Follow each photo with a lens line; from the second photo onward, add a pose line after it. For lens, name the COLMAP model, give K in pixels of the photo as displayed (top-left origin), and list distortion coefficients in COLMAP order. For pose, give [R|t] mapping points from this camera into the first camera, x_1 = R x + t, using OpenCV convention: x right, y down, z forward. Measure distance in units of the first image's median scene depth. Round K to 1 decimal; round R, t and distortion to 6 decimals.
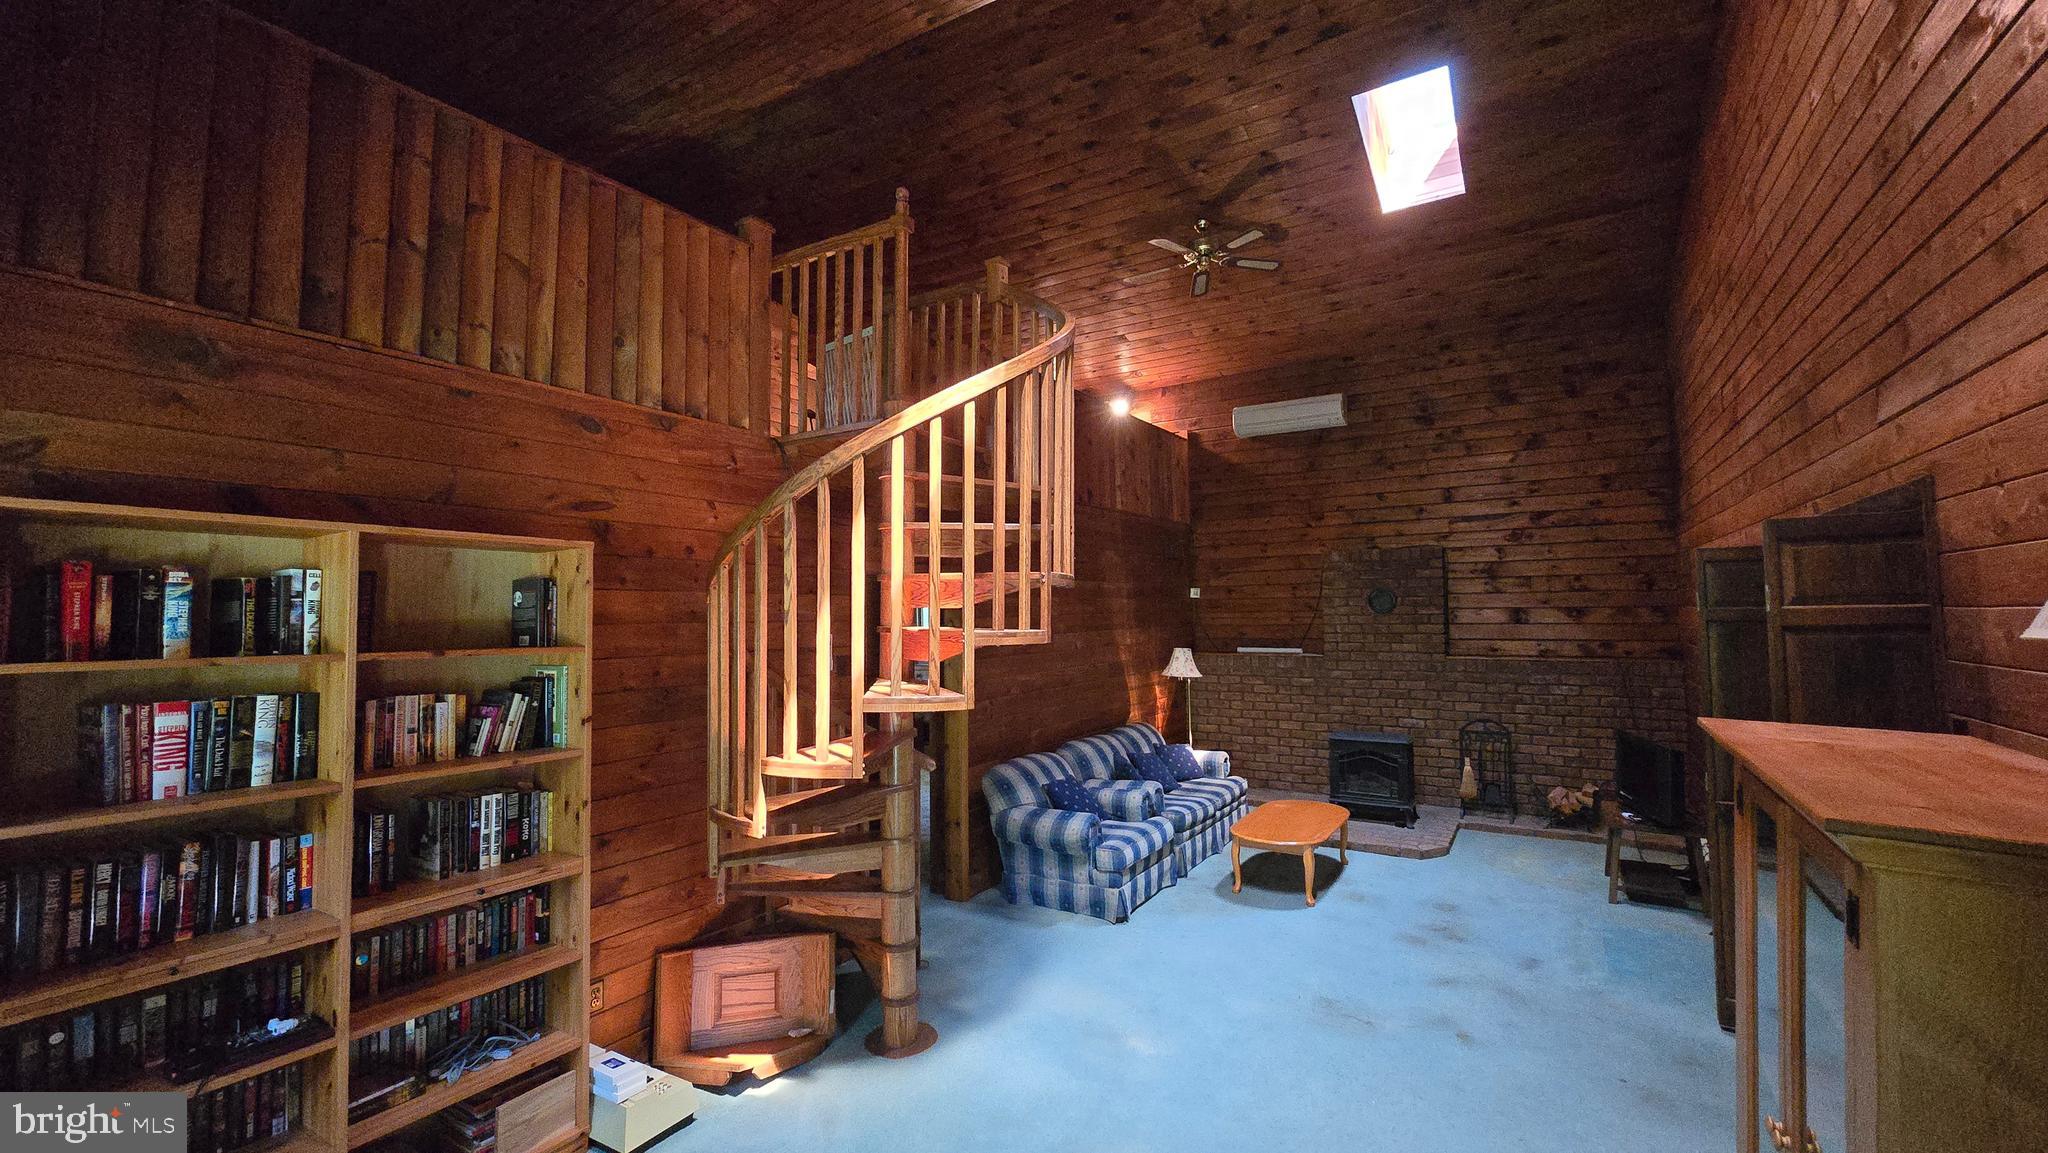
lens RADIAL K [[840.7, 0, 1034.0], [0, 840.7, 575.0], [0, 0, 1]] dist [-0.002332, 0.000009]
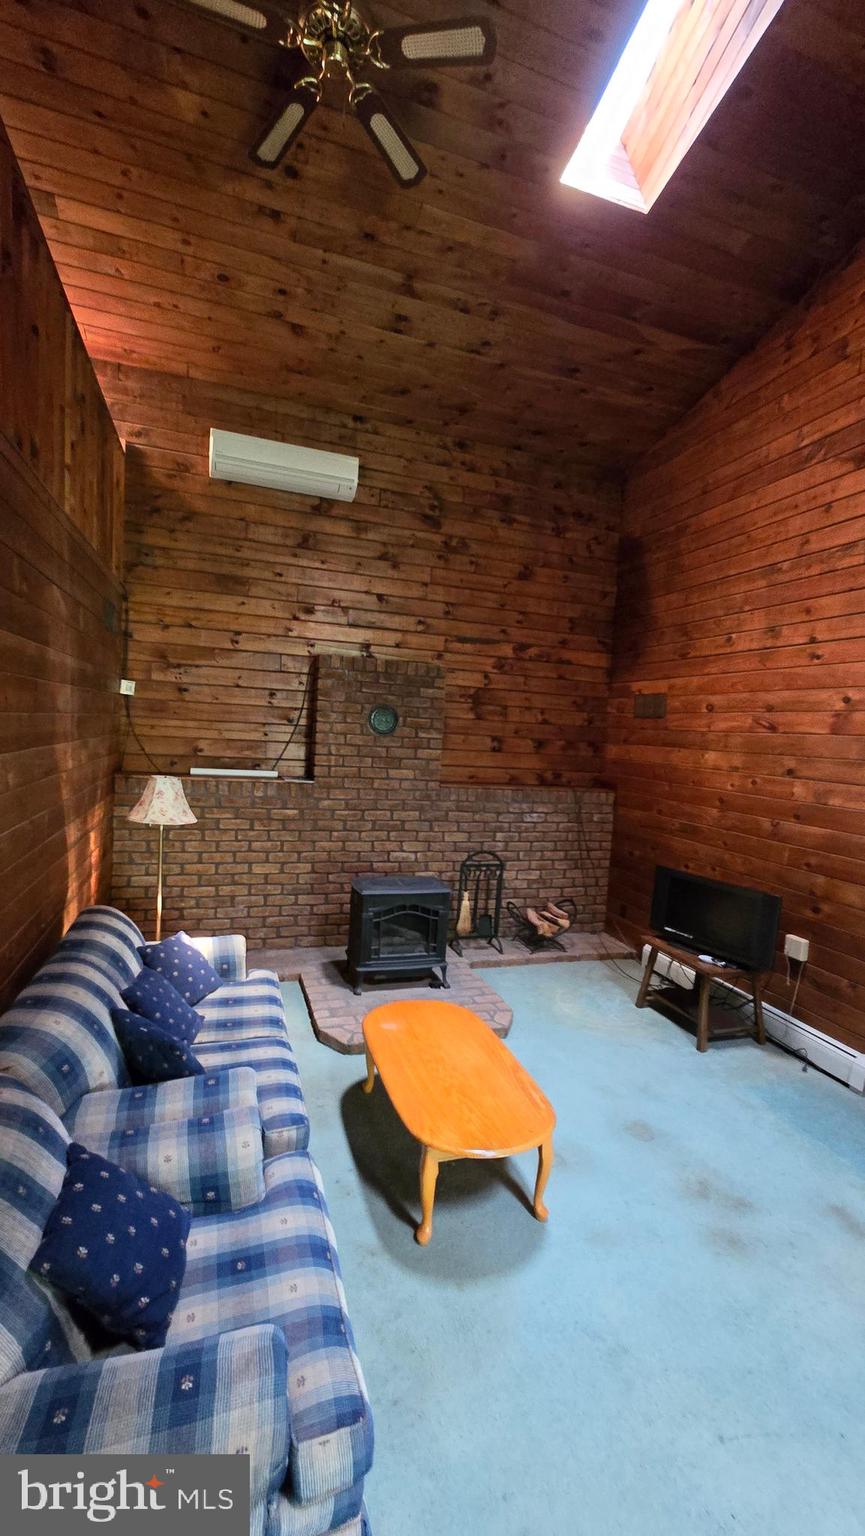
lens RADIAL K [[630.5, 0, 426.9], [0, 630.5, 773.7], [0, 0, 1]] dist [-0.002332, 0.000009]
pose [[0.645222, -0.000822, 0.763995, -0.055760], [-0.100112, 0.991286, 0.085614, 0.027310], [-0.757407, -0.131725, 0.639517, 0.579877]]
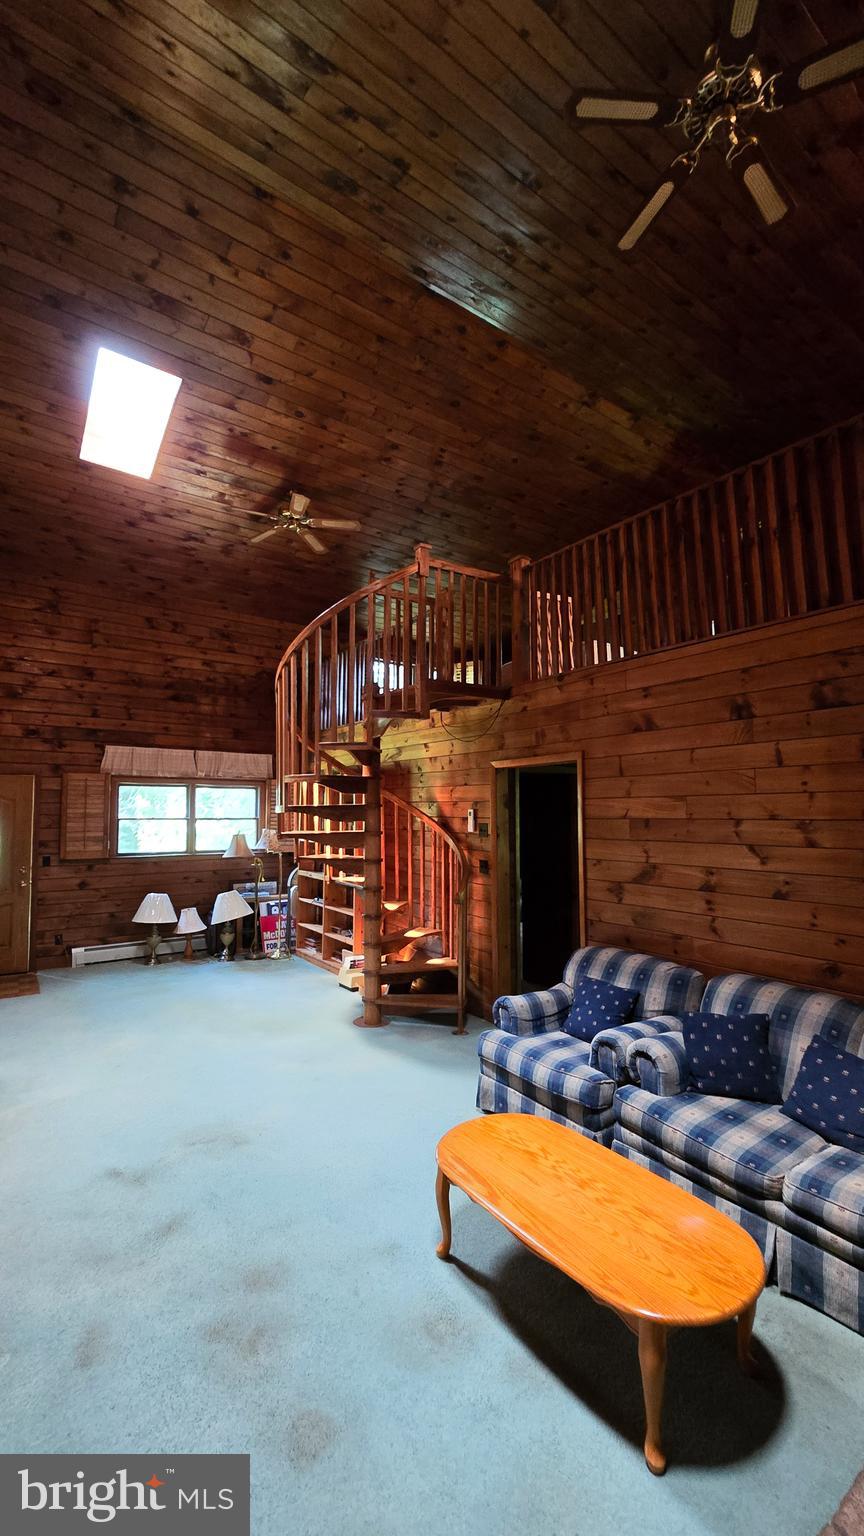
lens RADIAL K [[631.0, 0, 435.9], [0, 631.0, 780.7], [0, 0, 1]] dist [0.000619, -0.000813]
pose [[-0.387319, -0.026234, -0.921573, 0.555080], [0.049809, 0.997540, -0.049330, 0.044104], [0.920599, -0.065009, -0.385059, 0.858668]]
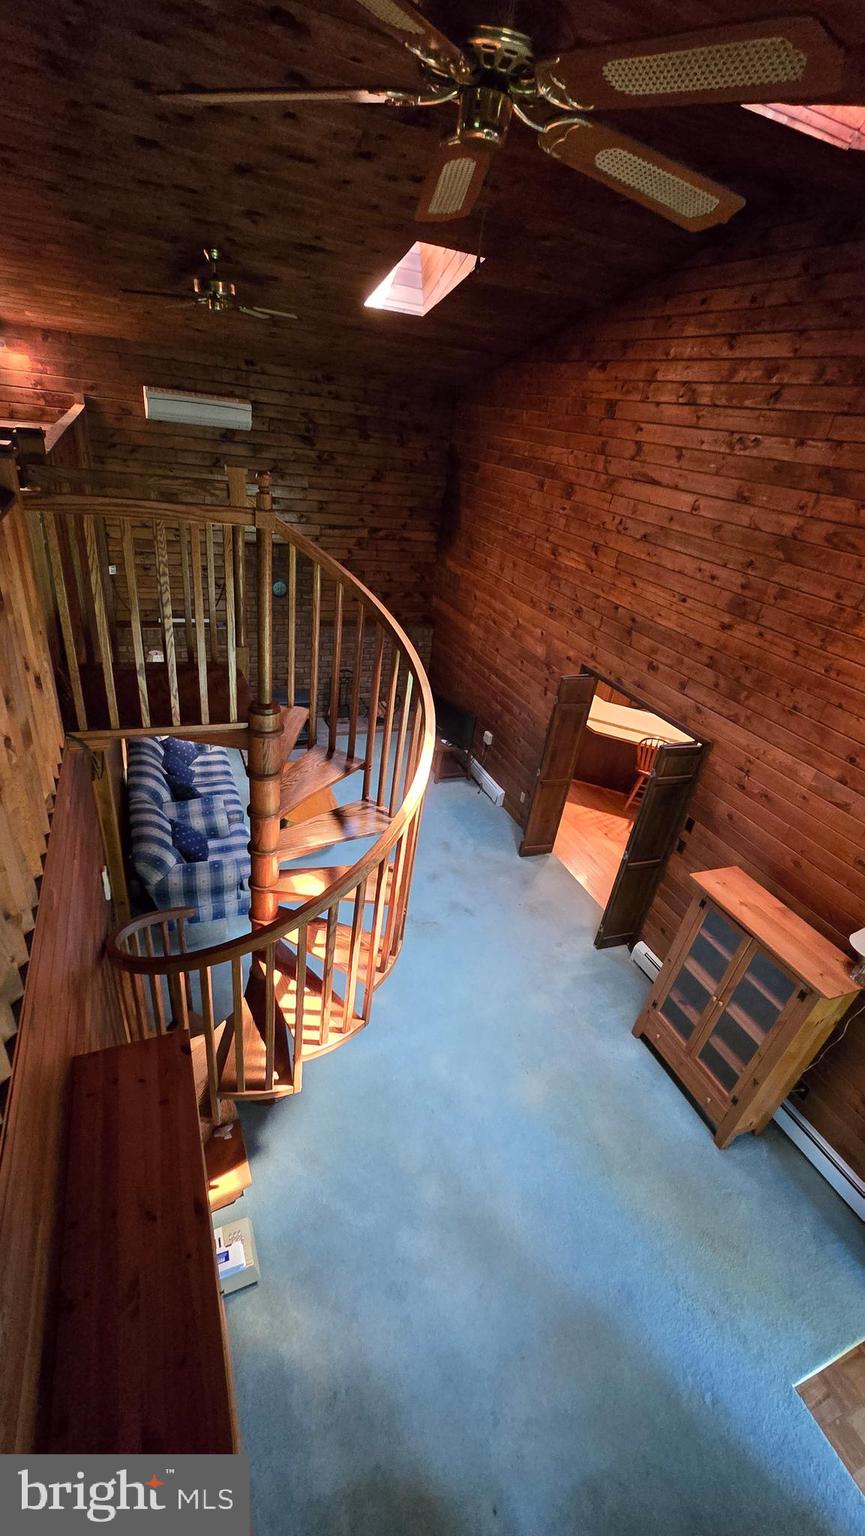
lens RADIAL K [[630.5, 0, 426.4], [0, 630.5, 782.8], [0, 0, 1]] dist [-0.002332, 0.000009]
pose [[0.581205, -0.335872, 0.741209, -0.331397], [-0.161404, 0.845171, 0.509543, -0.279014], [-0.797590, -0.415783, 0.437007, 0.246290]]
